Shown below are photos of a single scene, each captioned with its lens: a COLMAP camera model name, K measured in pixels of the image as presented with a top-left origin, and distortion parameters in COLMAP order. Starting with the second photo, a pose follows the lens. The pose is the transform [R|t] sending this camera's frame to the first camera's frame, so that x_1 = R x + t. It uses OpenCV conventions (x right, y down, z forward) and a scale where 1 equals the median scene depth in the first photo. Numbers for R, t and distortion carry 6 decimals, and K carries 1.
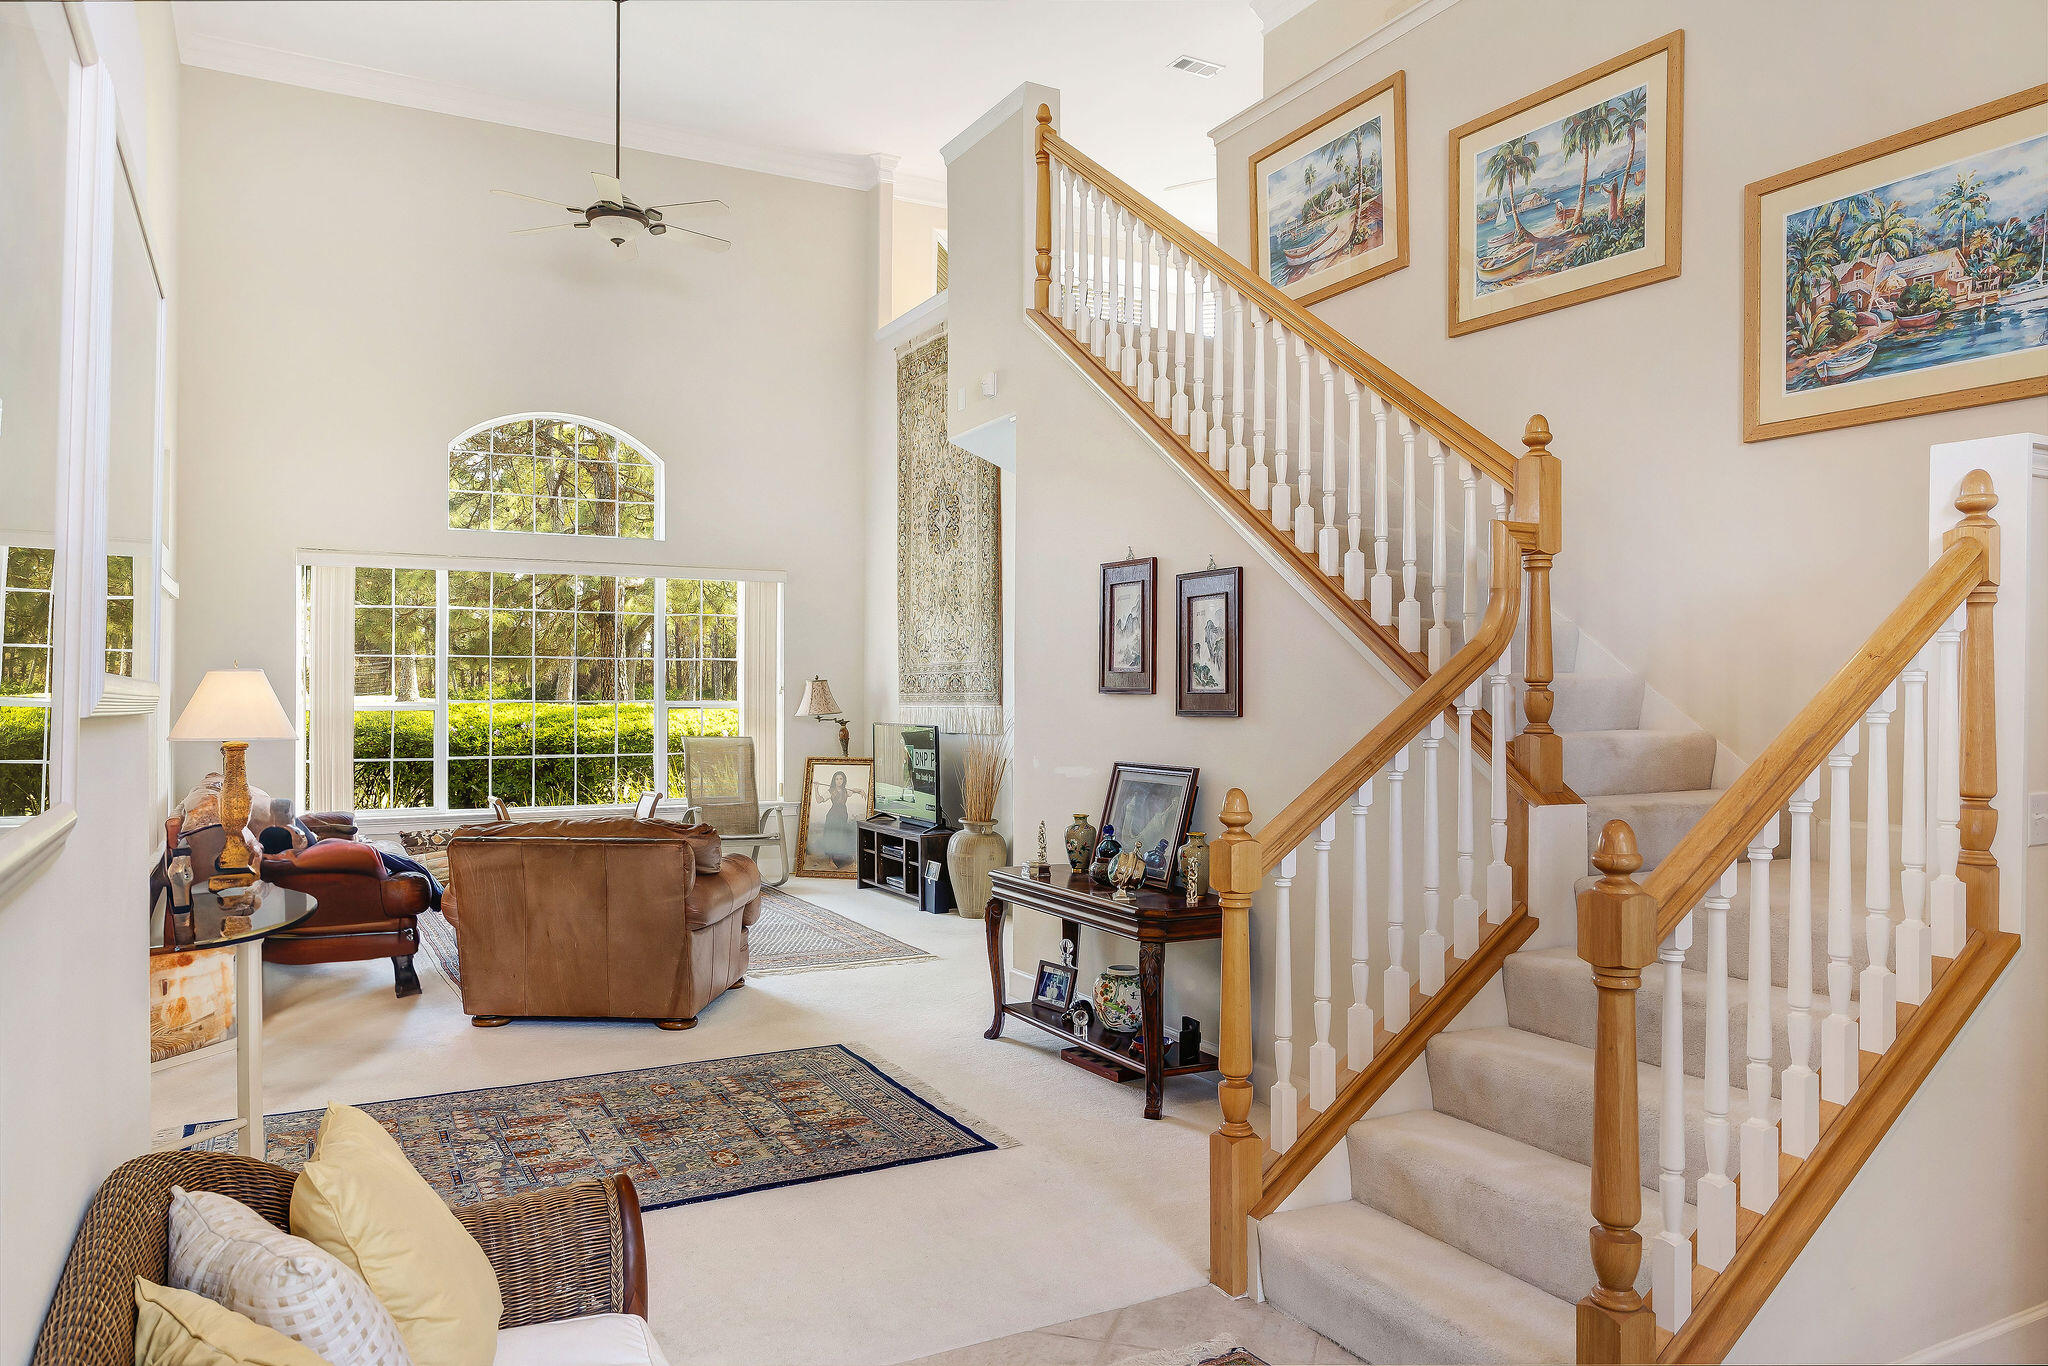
lens RADIAL K [[1364.1, 0, 1007.1], [0, 1364.1, 685.8], [0, 0, 1]] dist [0.004393, -0.000153]
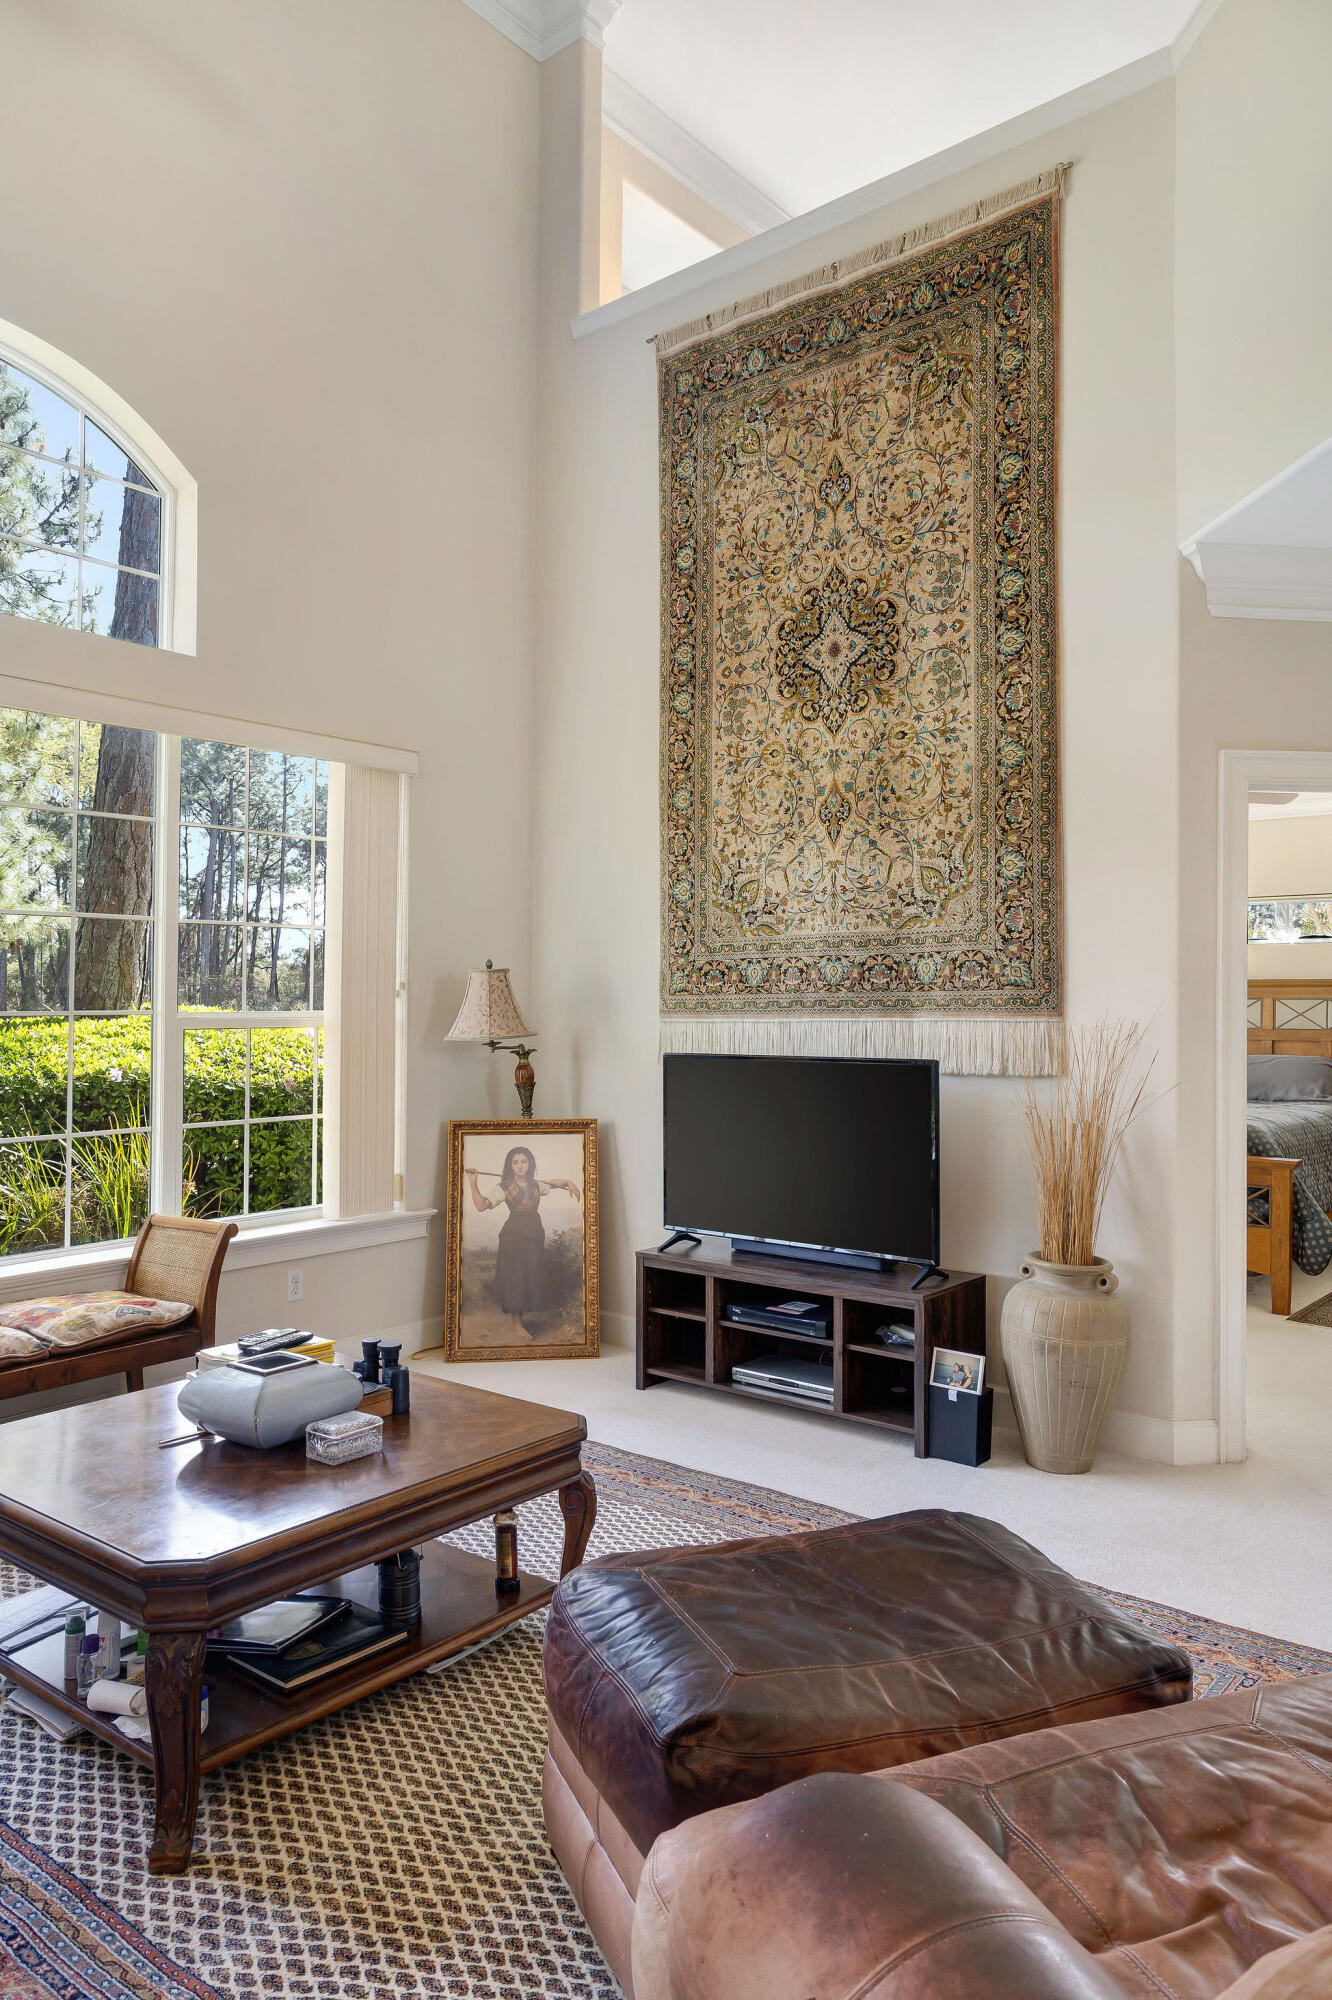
lens RADIAL K [[1332.1, 0, 610.0], [0, 1332.1, 1005.0], [0, 0, 1]] dist [0.004393, -0.000153]
pose [[0.931108, 0.004203, 0.364719, -0.309592], [-0.004471, 0.999990, -0.000109, 0.009973], [-0.364716, -0.001530, 0.931118, 0.579328]]
